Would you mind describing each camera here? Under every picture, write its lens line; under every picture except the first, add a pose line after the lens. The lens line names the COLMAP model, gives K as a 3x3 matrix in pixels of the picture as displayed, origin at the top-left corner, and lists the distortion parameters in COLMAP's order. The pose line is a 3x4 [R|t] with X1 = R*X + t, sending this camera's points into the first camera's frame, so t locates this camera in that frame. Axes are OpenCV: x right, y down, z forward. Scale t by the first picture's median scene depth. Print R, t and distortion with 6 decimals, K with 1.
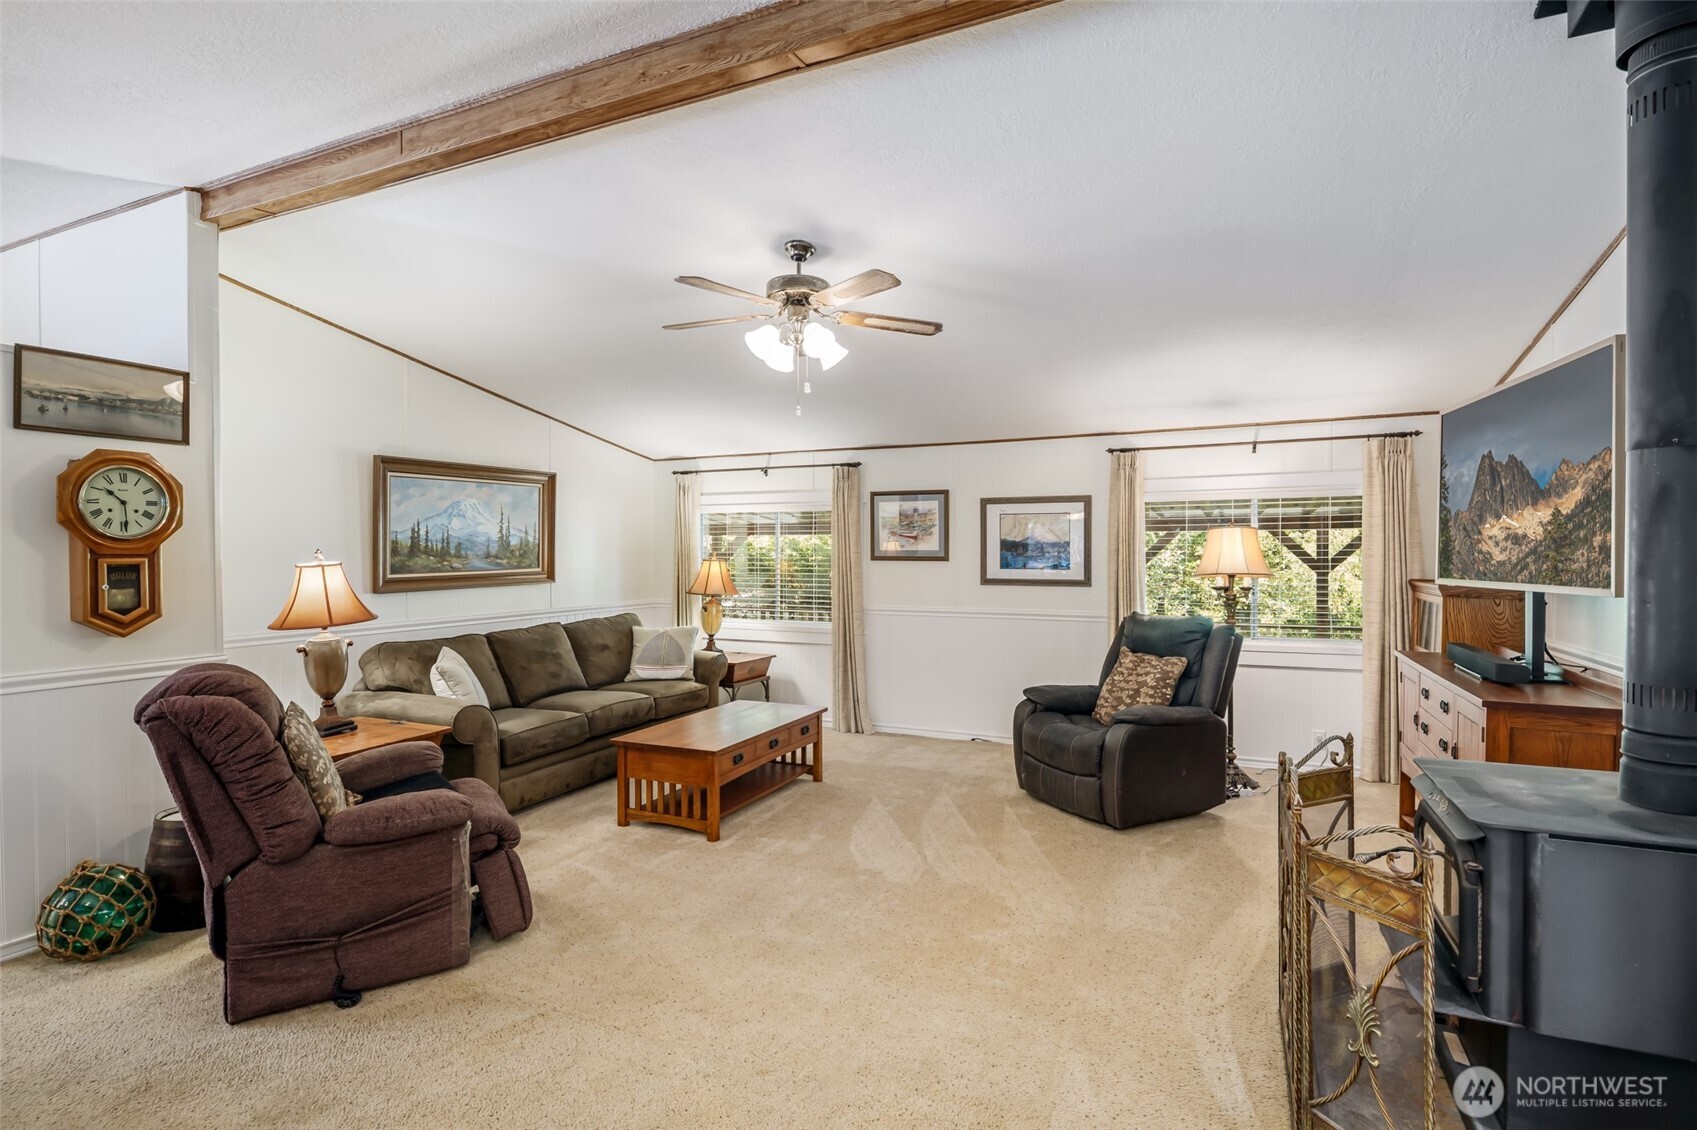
lens RADIAL K [[834.7, 0, 847.9], [0, 834.7, 565.5], [0, 0, 1]] dist [-0.000695, -0.000983]
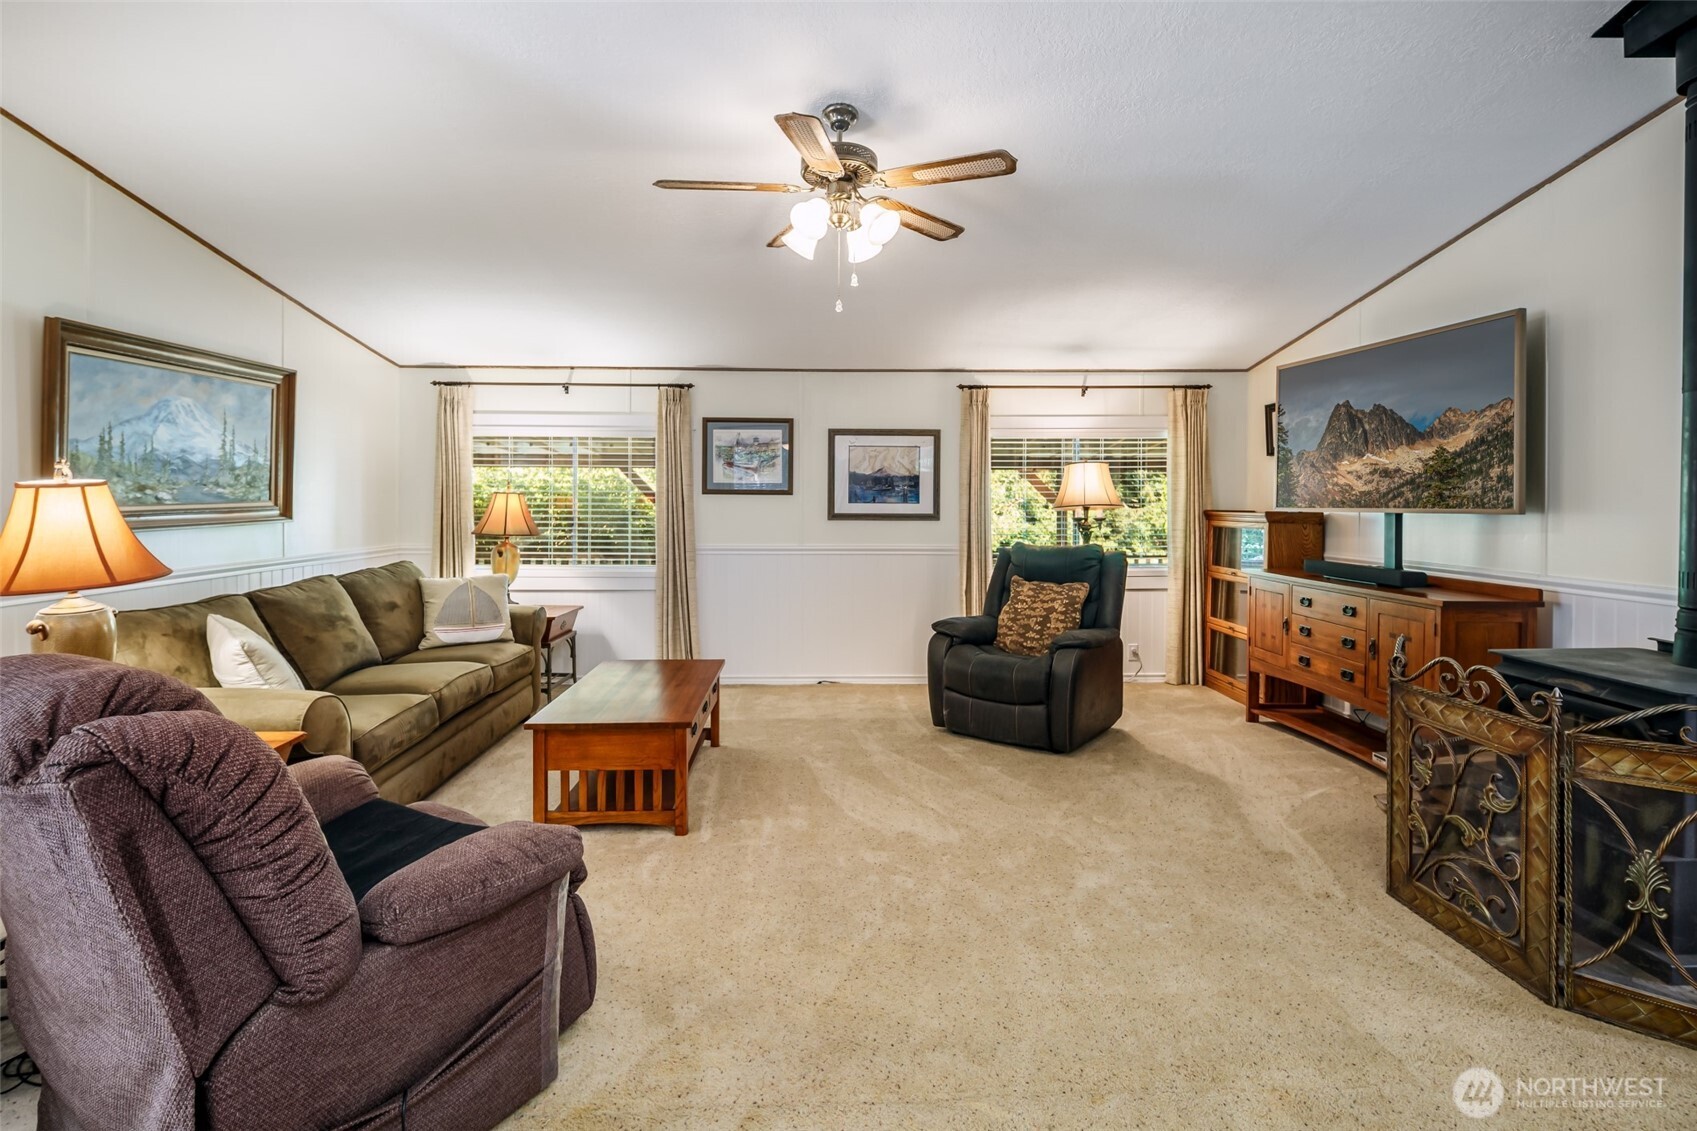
lens RADIAL K [[834.7, 0, 836.6], [0, 834.7, 509.6], [0, 0, 1]] dist [-0.000695, -0.000983]
pose [[0.894720, -0.001478, 0.446624, -0.321485], [0.002139, 0.999997, -0.000976, 0.015299], [-0.446622, 0.001829, 0.894721, 0.177316]]
